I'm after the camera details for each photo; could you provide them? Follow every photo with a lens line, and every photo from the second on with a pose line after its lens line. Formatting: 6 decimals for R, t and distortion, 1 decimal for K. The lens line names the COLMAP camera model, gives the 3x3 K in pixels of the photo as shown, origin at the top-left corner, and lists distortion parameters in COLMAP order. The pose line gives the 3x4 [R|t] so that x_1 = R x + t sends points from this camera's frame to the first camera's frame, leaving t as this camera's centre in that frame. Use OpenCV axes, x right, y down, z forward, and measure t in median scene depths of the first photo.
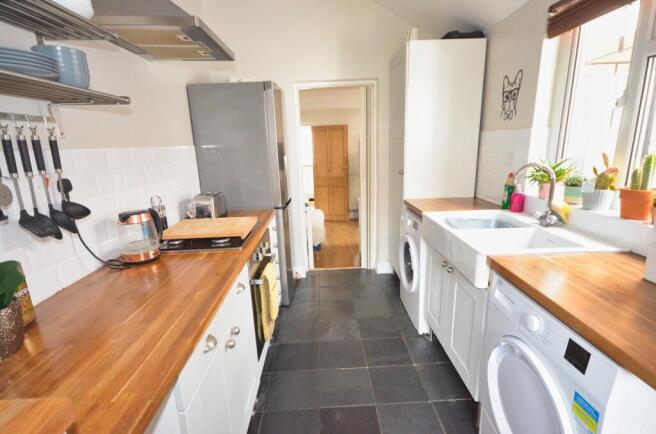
lens RADIAL K [[324.0, 0, 333.1], [0, 324.0, 222.1], [0, 0, 1]] dist [0.002306, -0.000286]
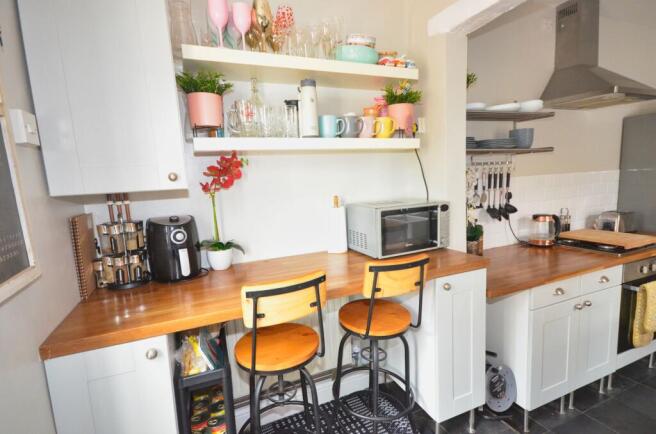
lens RADIAL K [[324.0, 0, 333.1], [0, 324.0, 222.1], [0, 0, 1]] dist [0.002306, -0.000286]
pose [[0.348618, 0.142876, -0.926311, 0.537975], [-0.185878, 0.979222, 0.081082, 0.069155], [0.918648, 0.143914, 0.367932, -0.563725]]
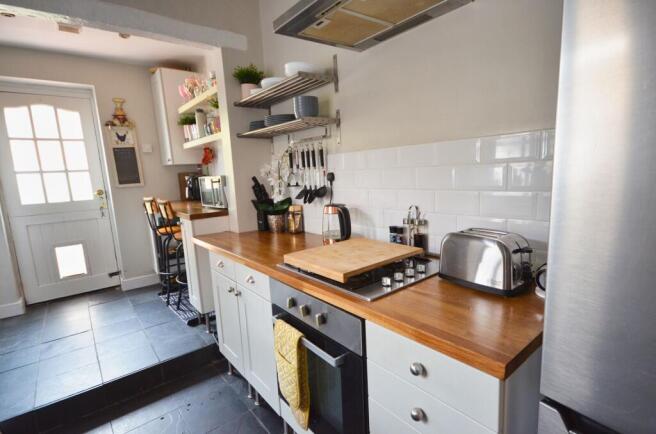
lens RADIAL K [[324.0, 0, 333.1], [0, 324.0, 222.1], [0, 0, 1]] dist [0.002306, -0.000286]
pose [[-0.790539, 0.160033, -0.591132, 0.106557], [-0.074751, 0.932821, 0.352502, -0.401334], [0.607832, 0.322855, -0.725469, 1.923253]]
